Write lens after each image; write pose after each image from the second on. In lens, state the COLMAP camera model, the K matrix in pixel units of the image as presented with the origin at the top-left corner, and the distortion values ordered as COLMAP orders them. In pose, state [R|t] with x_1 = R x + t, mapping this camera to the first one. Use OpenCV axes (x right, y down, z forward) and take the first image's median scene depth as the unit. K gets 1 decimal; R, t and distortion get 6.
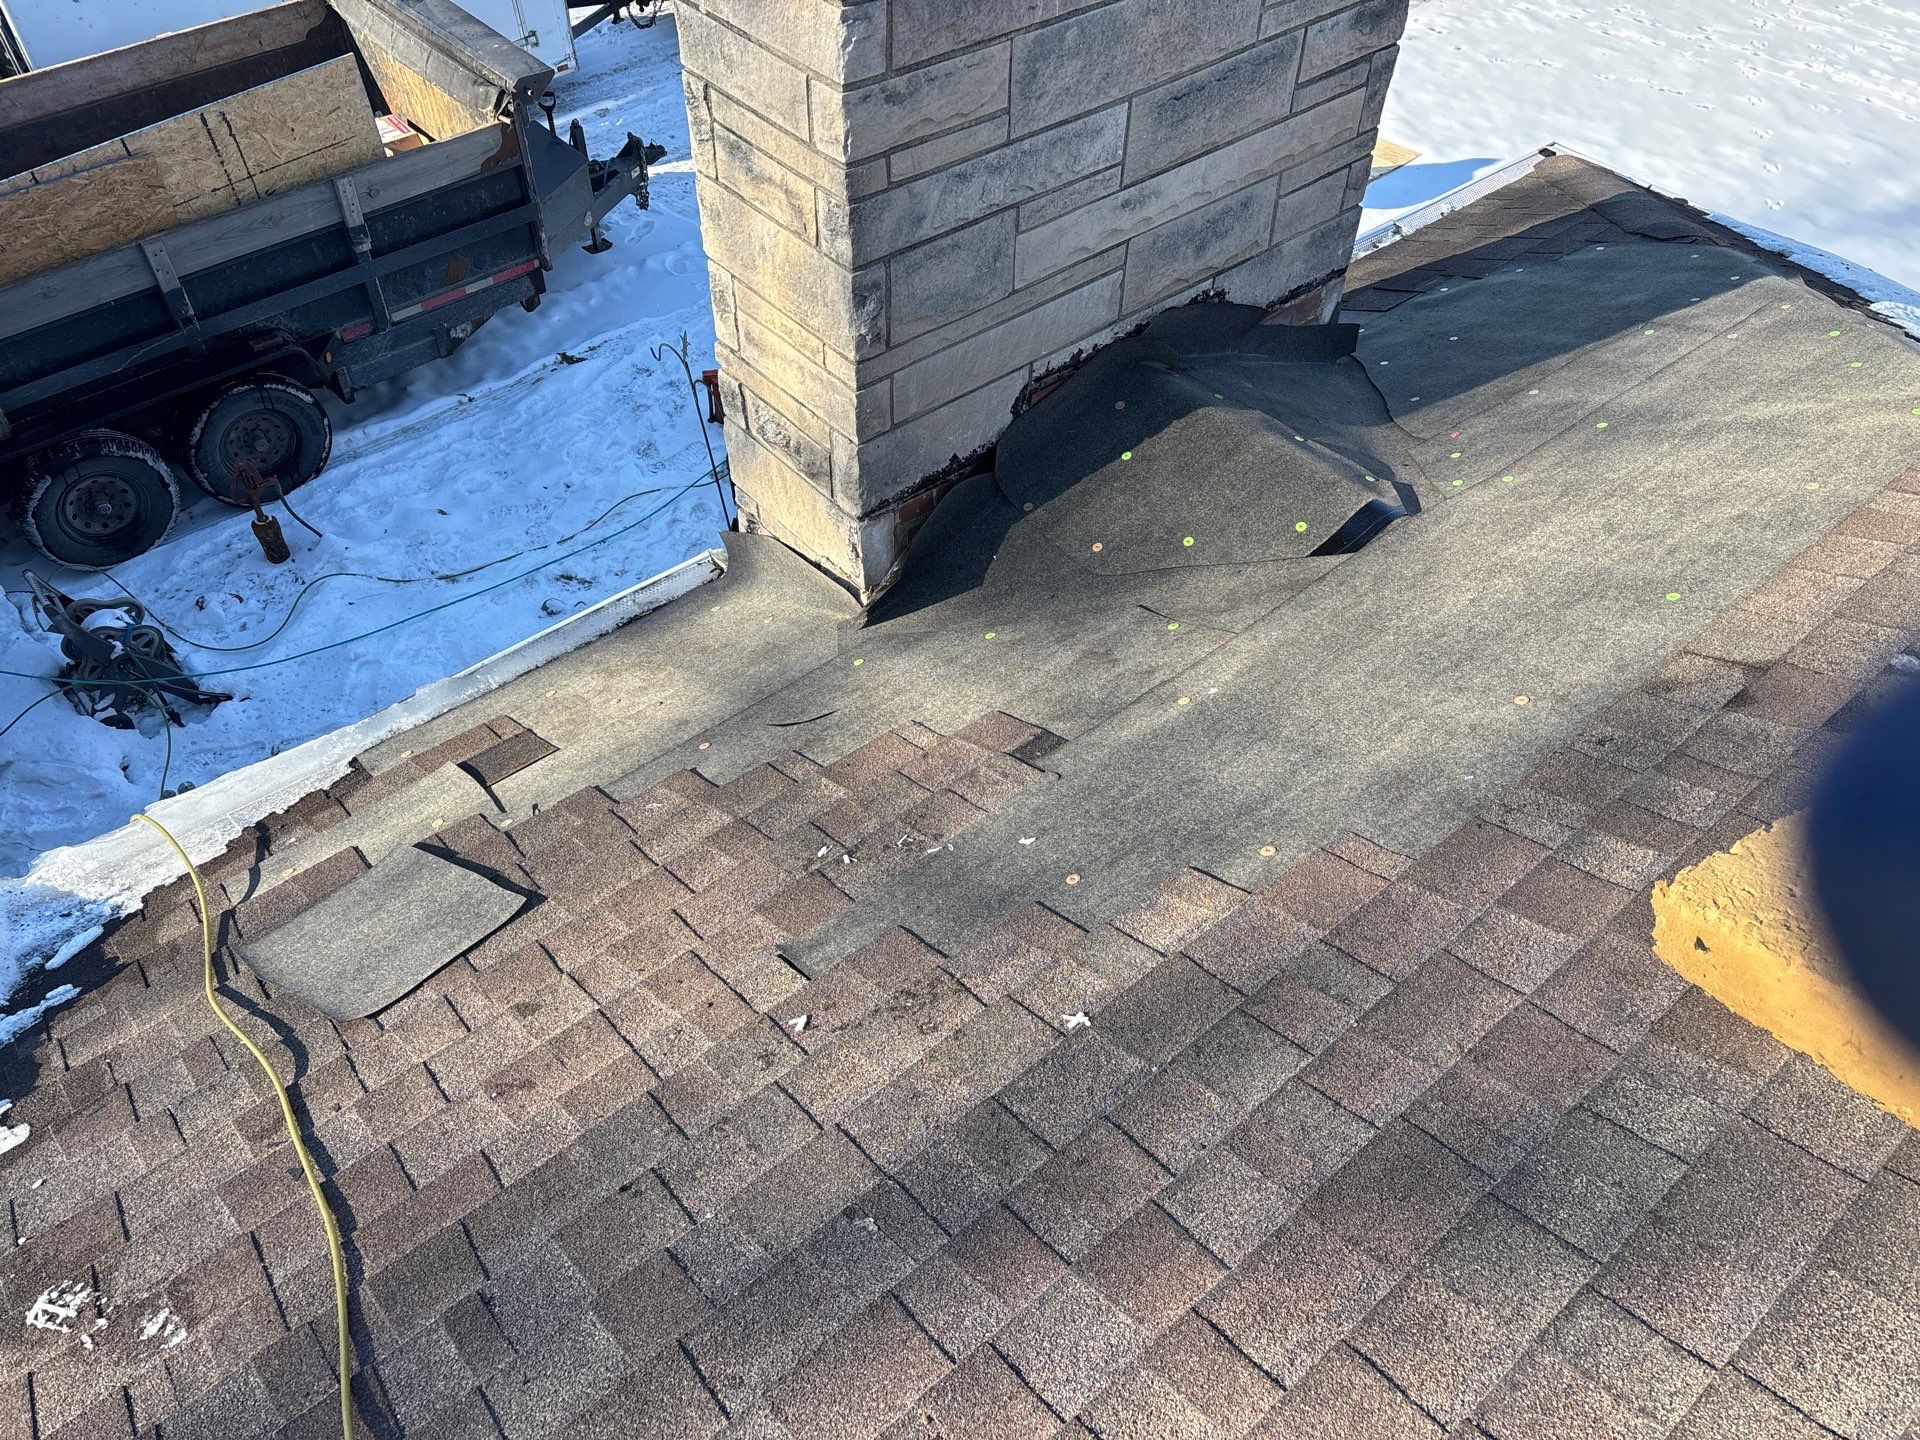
lens RADIAL K [[1440.6, 0, 959.0], [0, 1440.6, 729.8], [0, 0, 1]] dist [0.046044, -0.046009]
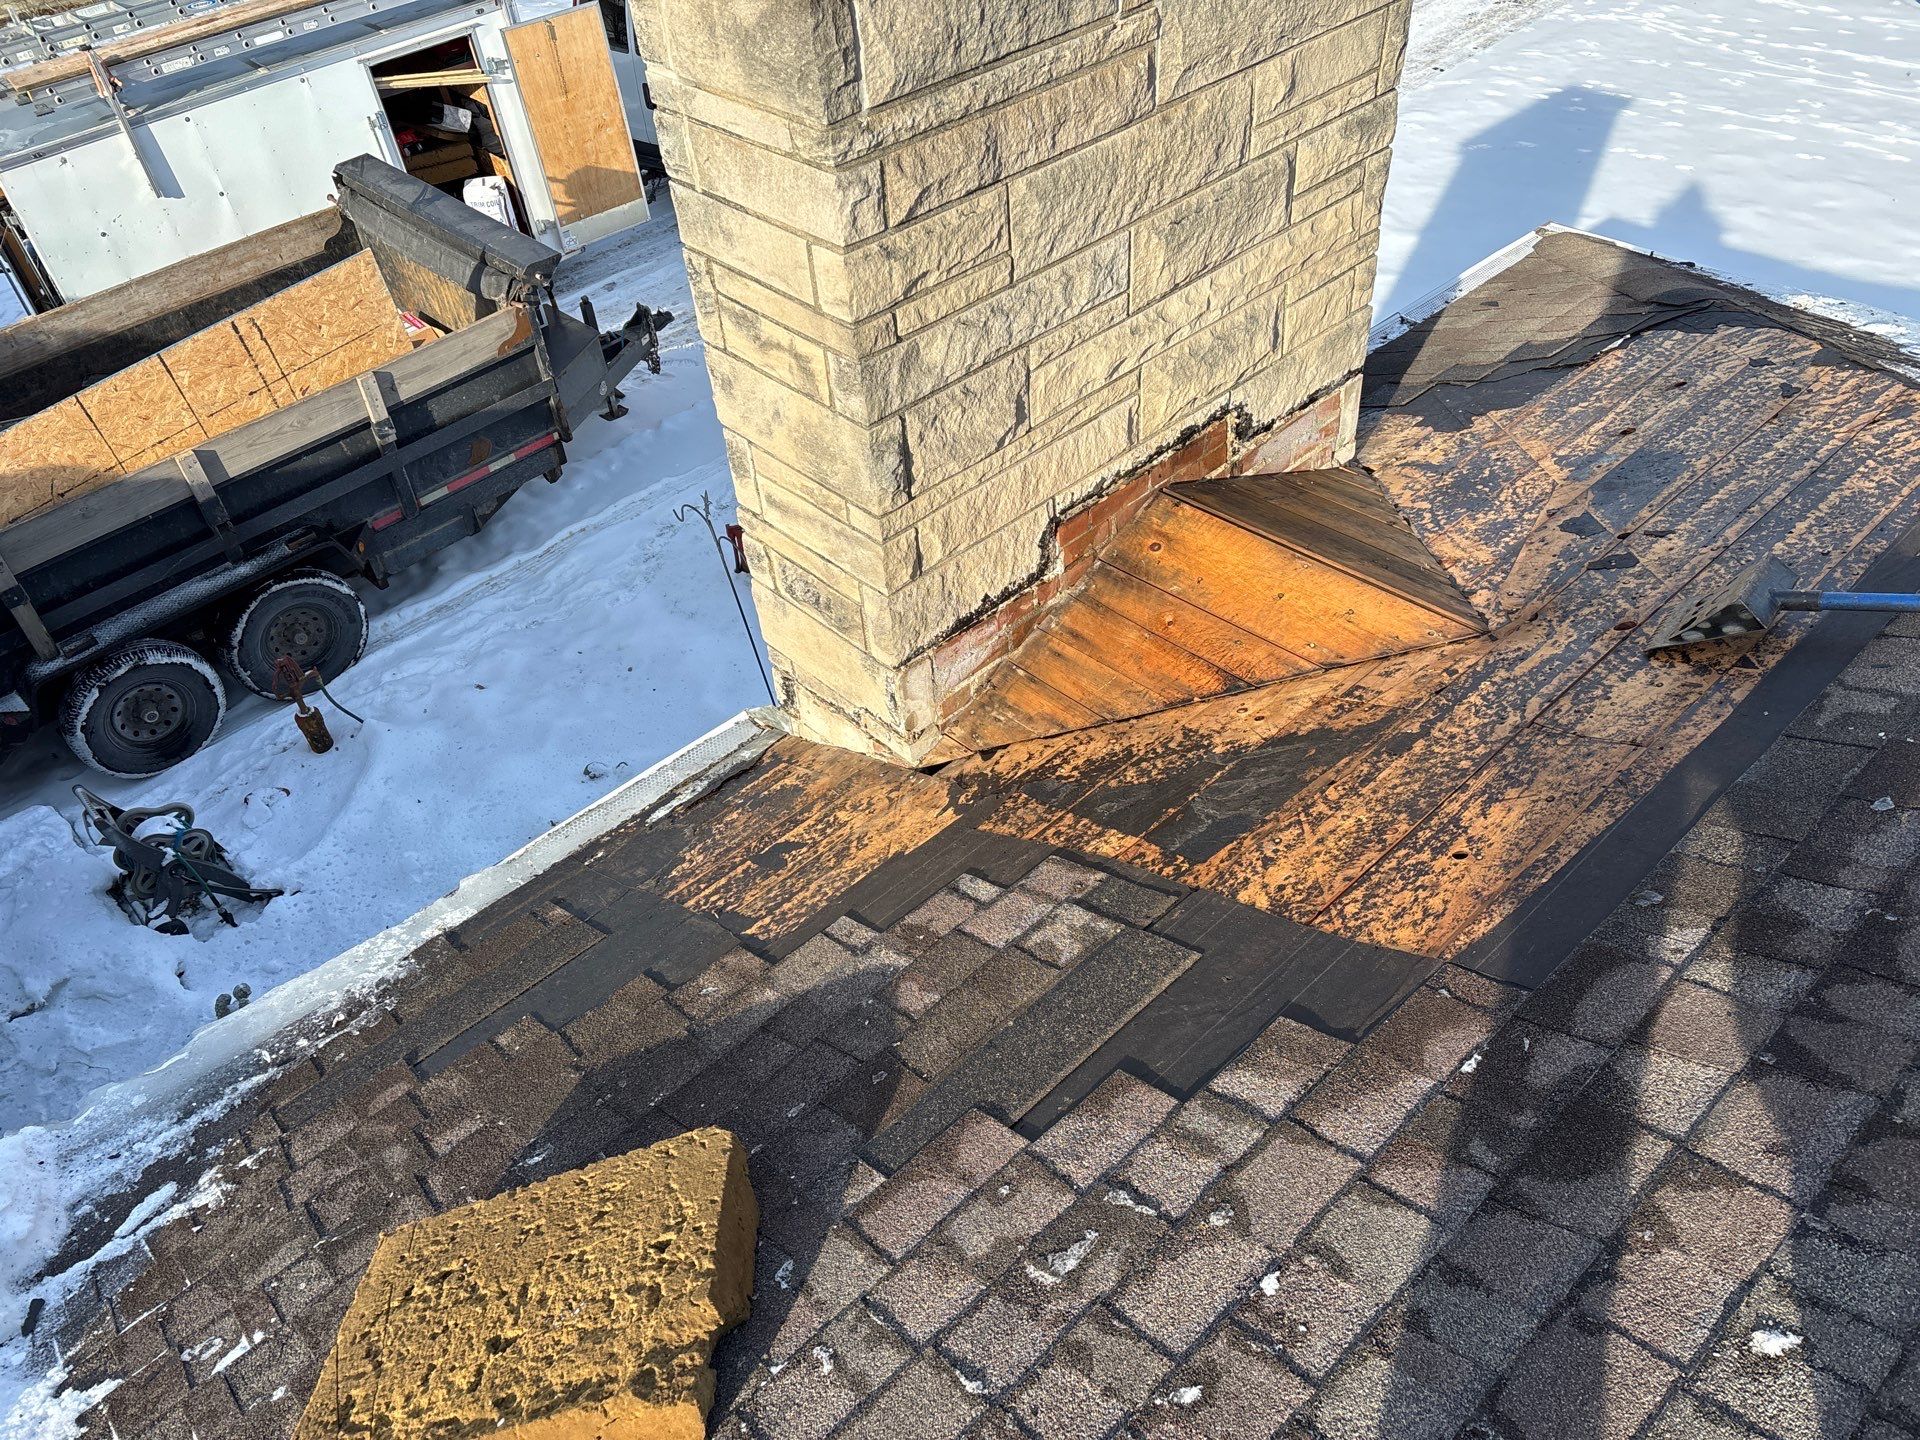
lens RADIAL K [[1440.6, 0, 952.4], [0, 1440.6, 717.3], [0, 0, 1]] dist [0.046044, -0.046009]
pose [[0.995111, -0.094241, -0.029556, -0.004412], [0.091248, 0.991749, -0.090048, -0.018910], [0.037799, 0.086911, 0.995499, 0.027760]]
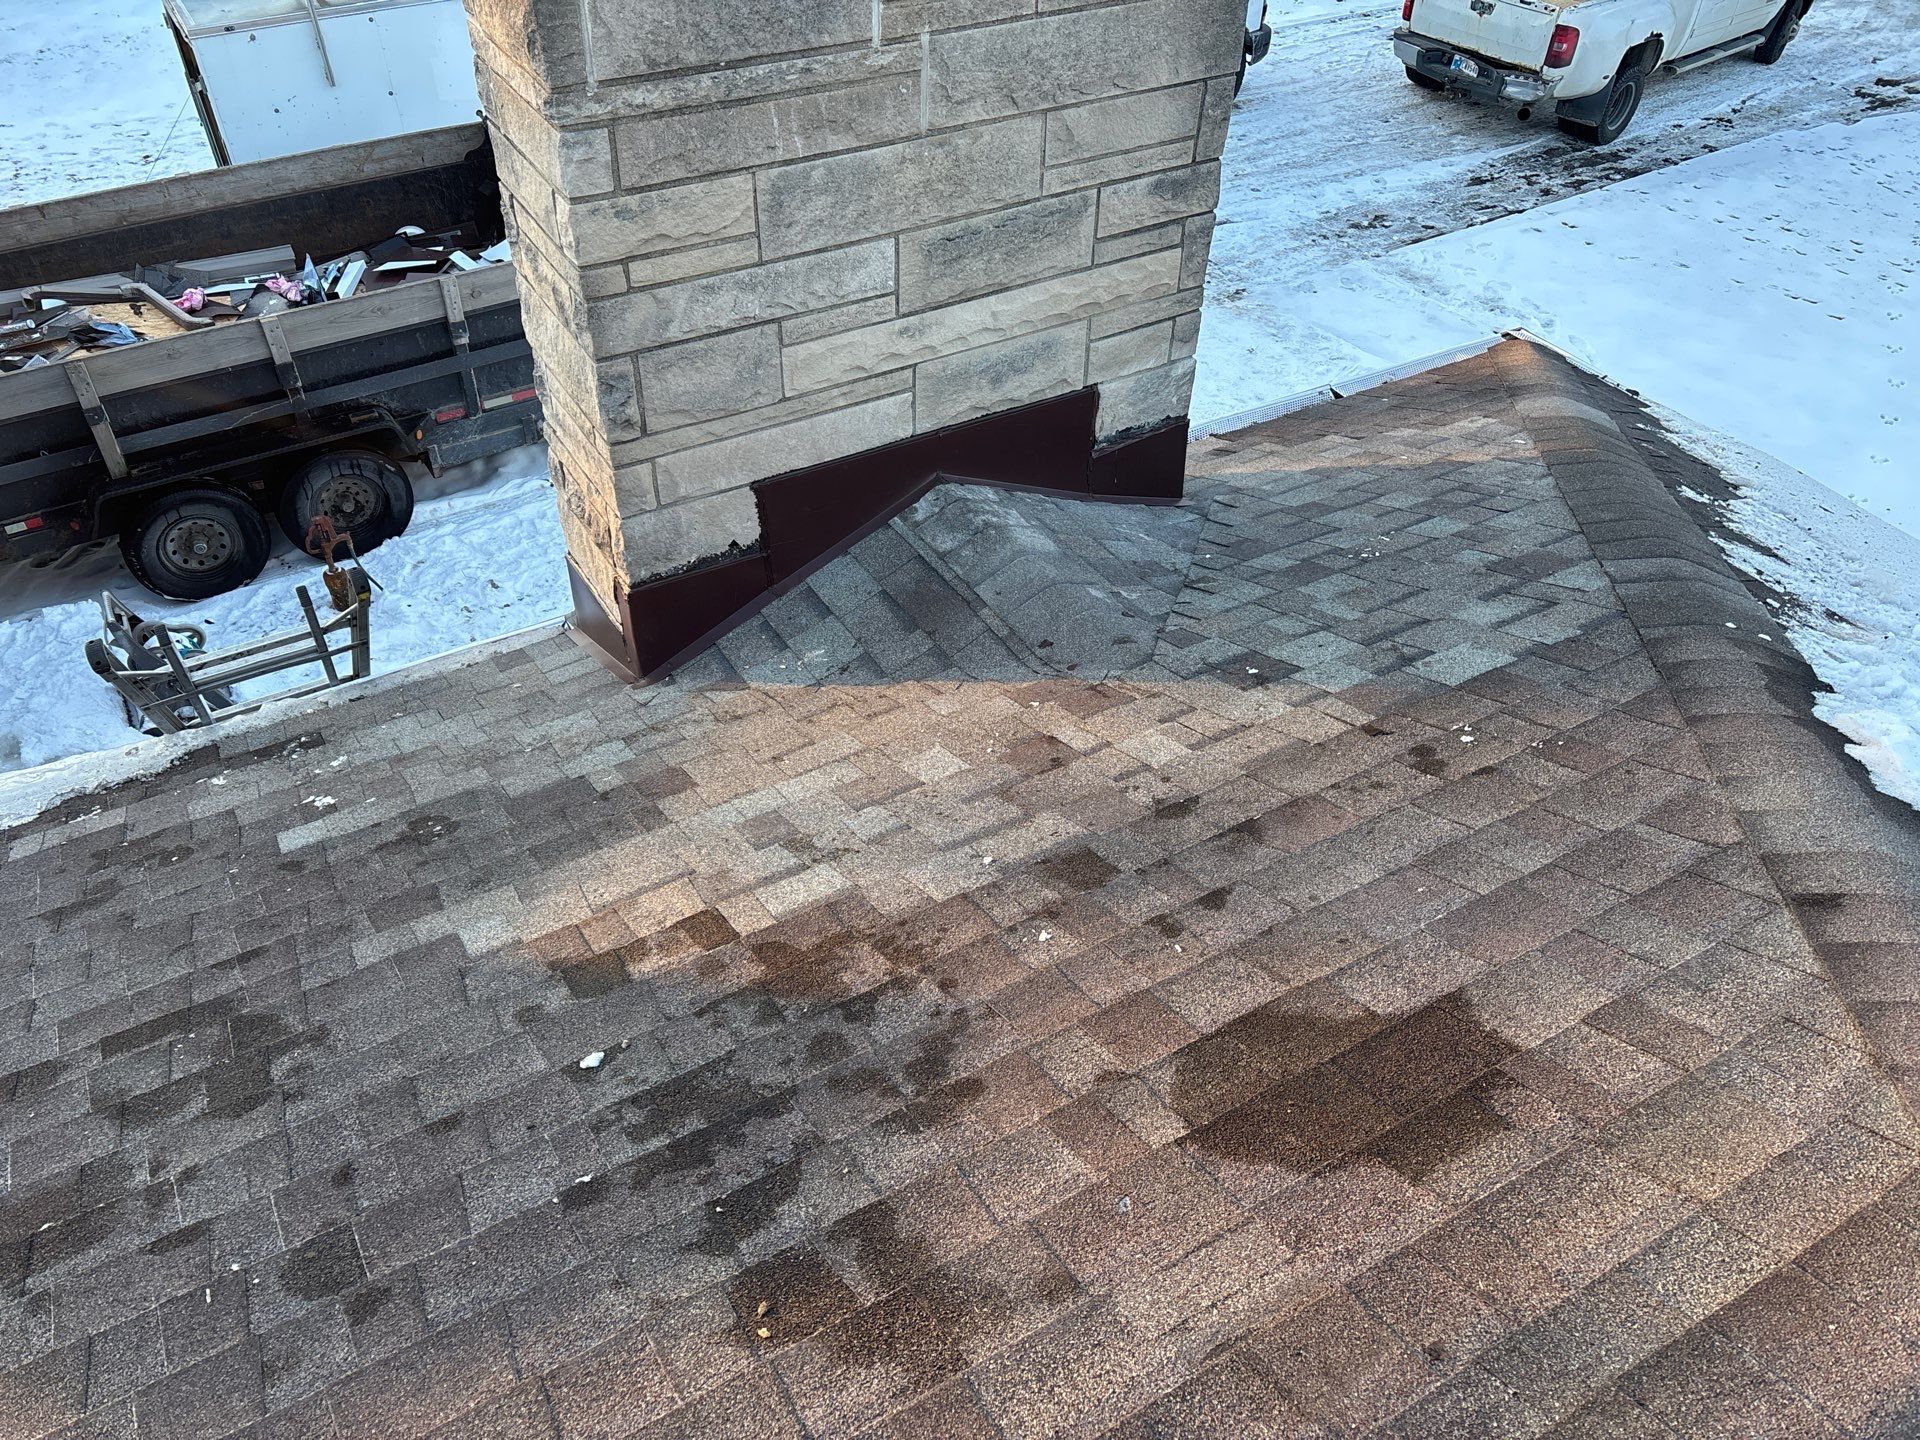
lens RADIAL K [[1440.6, 0, 940.6], [0, 1440.6, 736.6], [0, 0, 1]] dist [0.046044, -0.046009]
pose [[0.984466, 0.115942, -0.131849, 0.285710], [-0.127373, 0.988474, -0.081826, 0.021301], [0.120842, 0.097349, 0.987887, -0.035482]]
